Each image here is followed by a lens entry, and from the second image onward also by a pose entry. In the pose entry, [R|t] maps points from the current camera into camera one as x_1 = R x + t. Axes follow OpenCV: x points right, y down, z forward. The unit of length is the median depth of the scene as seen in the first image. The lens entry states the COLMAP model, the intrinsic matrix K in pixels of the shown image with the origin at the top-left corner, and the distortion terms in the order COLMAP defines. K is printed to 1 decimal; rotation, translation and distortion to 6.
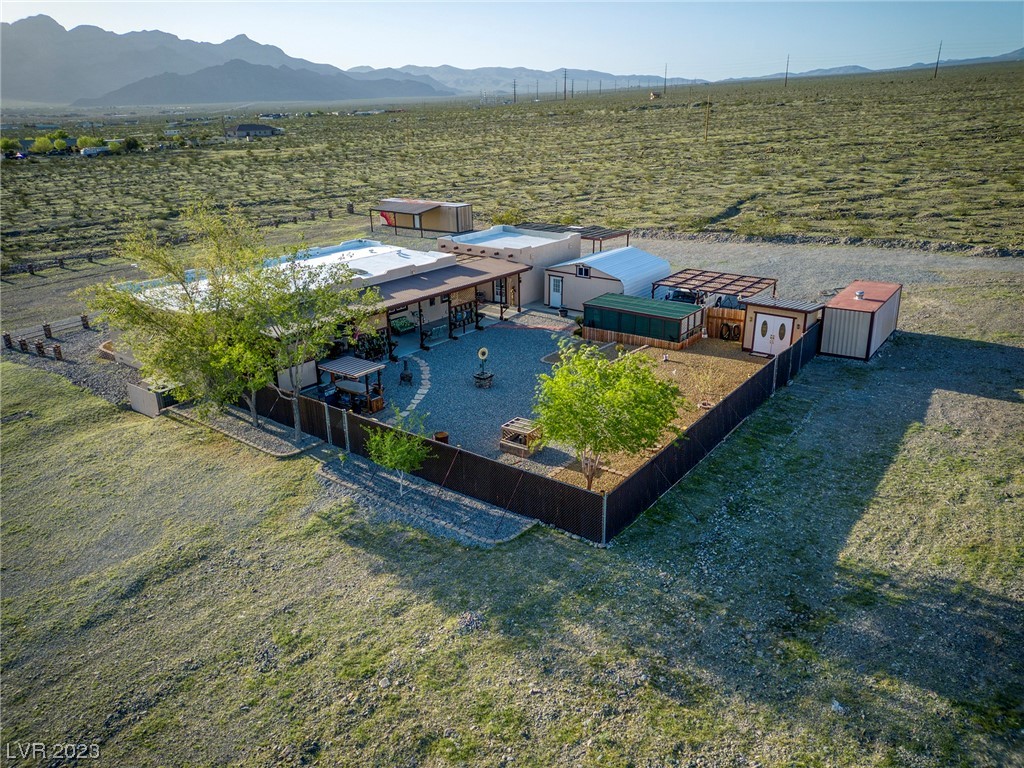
lens RADIAL K [[765.1, 0, 512.3], [0, 765.1, 377.4], [0, 0, 1]] dist [0.115191, -0.183522]
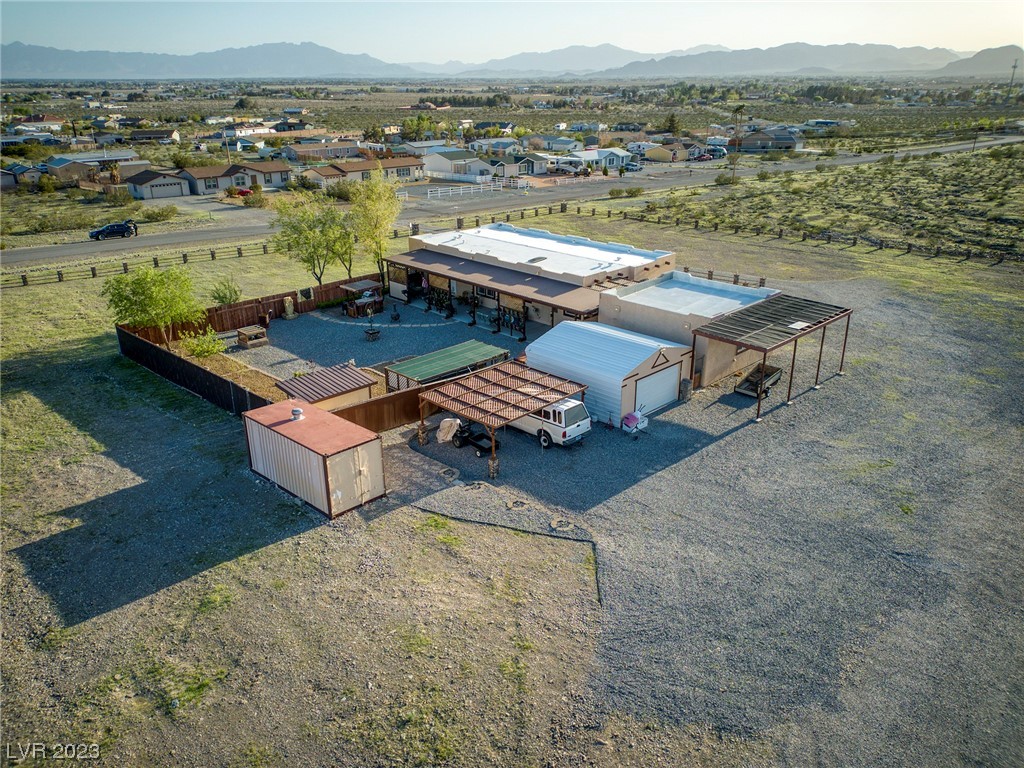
lens RADIAL K [[770.3, 0, 509.8], [0, 770.3, 382.2], [0, 0, 1]] dist [0.020044, -0.008154]
pose [[-0.138526, 0.382934, -0.913330, 1.105944], [-0.327205, 0.852737, 0.407156, -0.513693], [0.934745, 0.355248, 0.007172, 1.180862]]
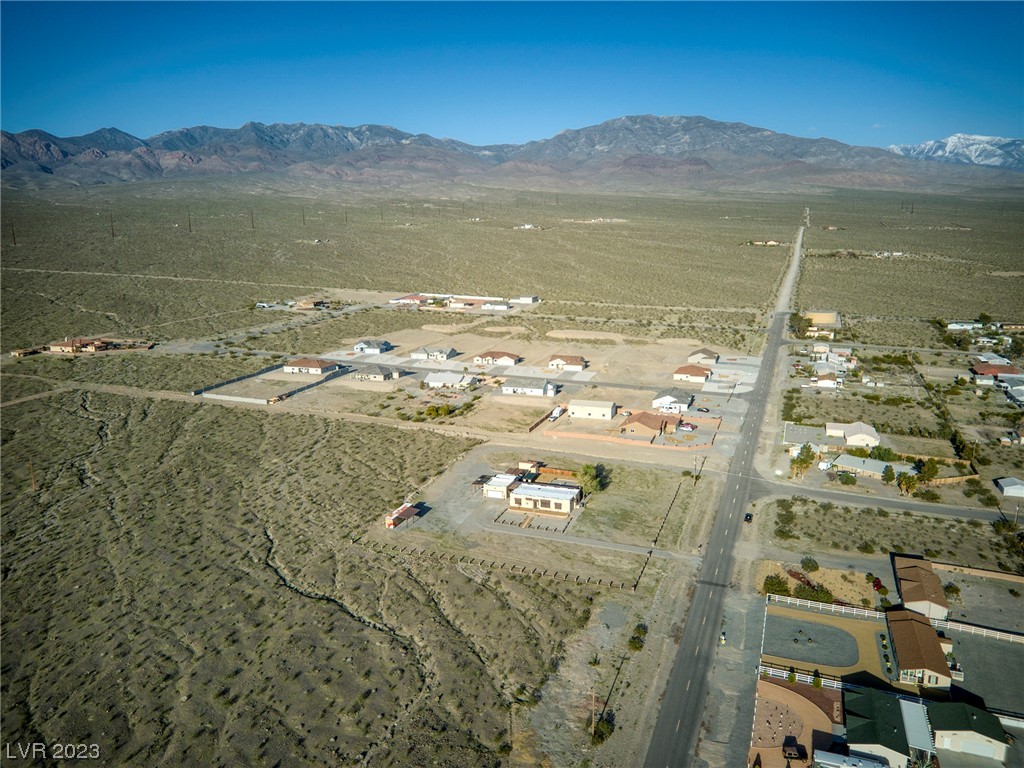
lens RADIAL K [[765.1, 0, 512.3], [0, 765.1, 377.4], [0, 0, 1]] dist [0.115191, -0.183522]
pose [[-0.307845, -0.164352, 0.937134, -5.483714], [0.337018, 0.902268, 0.268947, -2.555885], [-0.889748, 0.398624, -0.222369, 2.297397]]
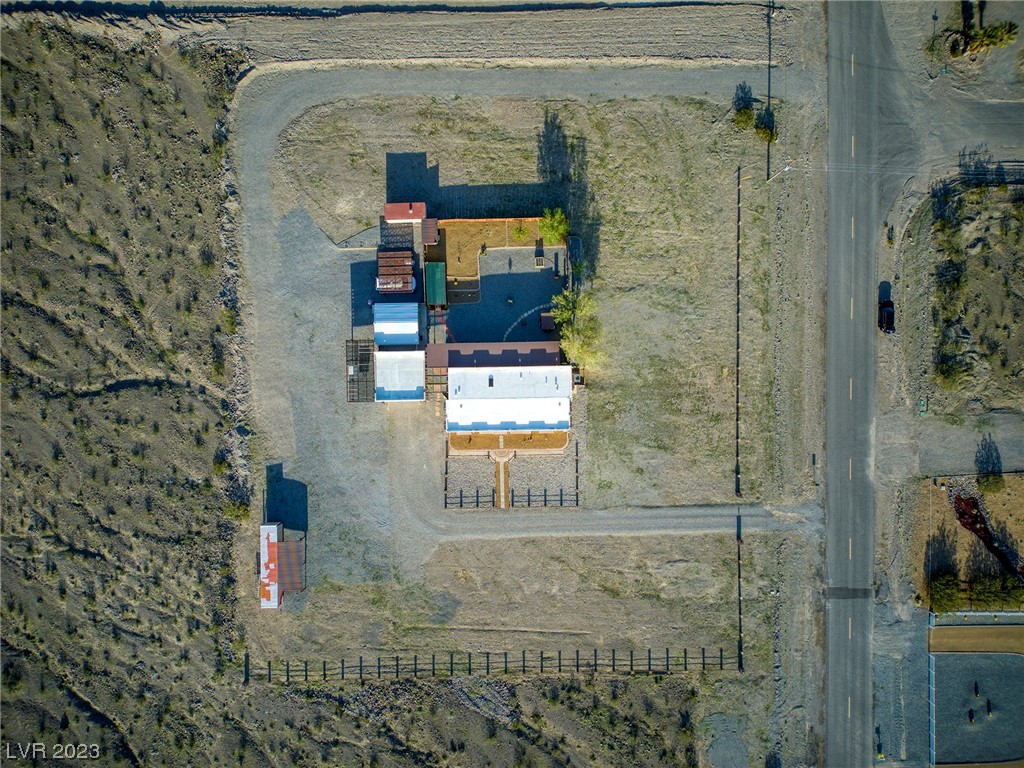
lens RADIAL K [[762.0, 0, 512.0], [0, 762.0, 384.0], [0, 0, 1]] dist [0.104891, -0.160755]
pose [[-0.626105, -0.779261, 0.027281, -0.364970], [0.283763, -0.195125, 0.938832, -2.788699], [-0.726272, 0.595549, 0.343294, 0.135747]]
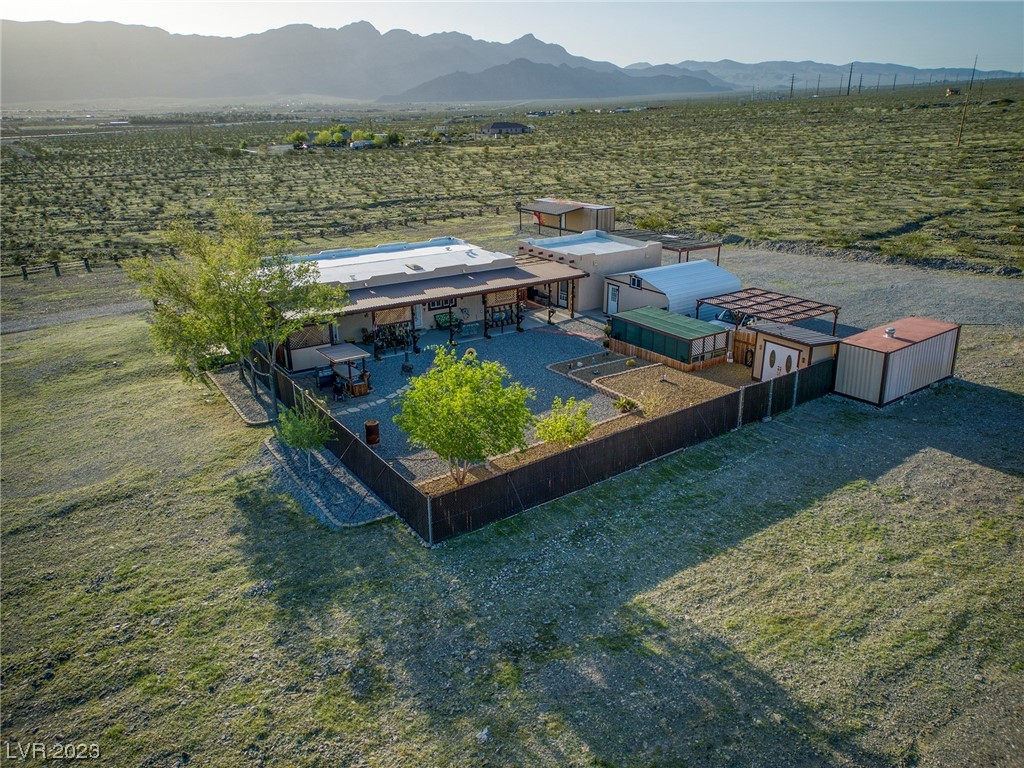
lens RADIAL K [[765.1, 0, 512.3], [0, 765.1, 377.4], [0, 0, 1]] dist [0.115191, -0.183522]
pose [[0.945900, 0.113092, -0.304111, 0.315827], [-0.111889, 0.993489, 0.021440, -0.025829], [0.304555, 0.013747, 0.952395, 0.024756]]
